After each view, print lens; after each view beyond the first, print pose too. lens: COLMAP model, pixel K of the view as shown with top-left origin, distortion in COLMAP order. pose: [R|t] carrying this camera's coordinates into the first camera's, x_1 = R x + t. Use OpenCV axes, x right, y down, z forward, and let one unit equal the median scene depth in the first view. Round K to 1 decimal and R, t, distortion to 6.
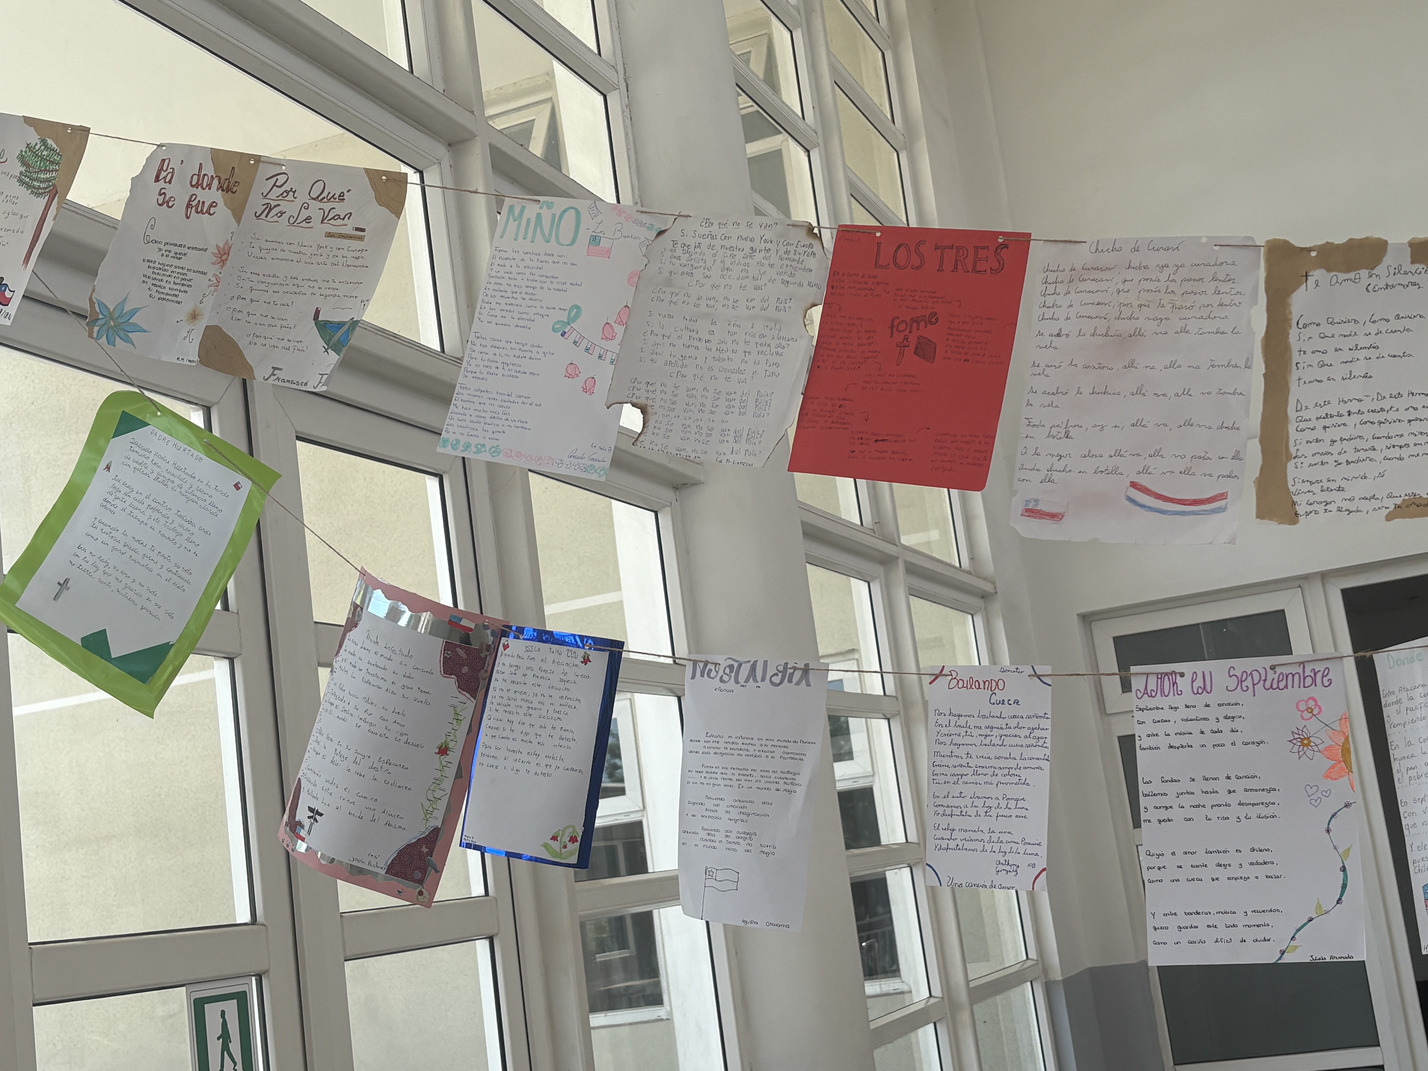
lens RADIAL K [[1910.4, 0, 715.9], [0, 1910.4, 527.0], [0, 0, 1]] dist [-0.015547, 0.000000]
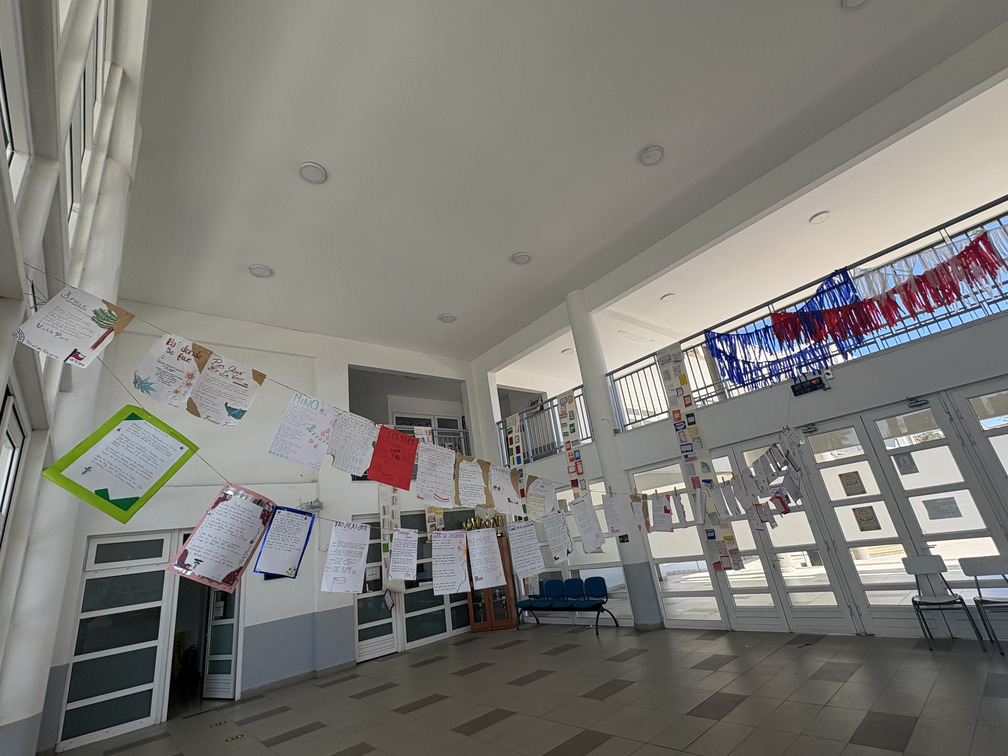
lens RADIAL K [[460.0, 0, 509.1], [0, 460.0, 382.8], [0, 0, 1]] dist [0.001206, 0.000164]
pose [[0.489943, 0.350502, 0.798188, -0.618996], [-0.085686, 0.930540, -0.356024, 0.098711], [-0.867533, 0.106038, 0.485945, 0.172221]]
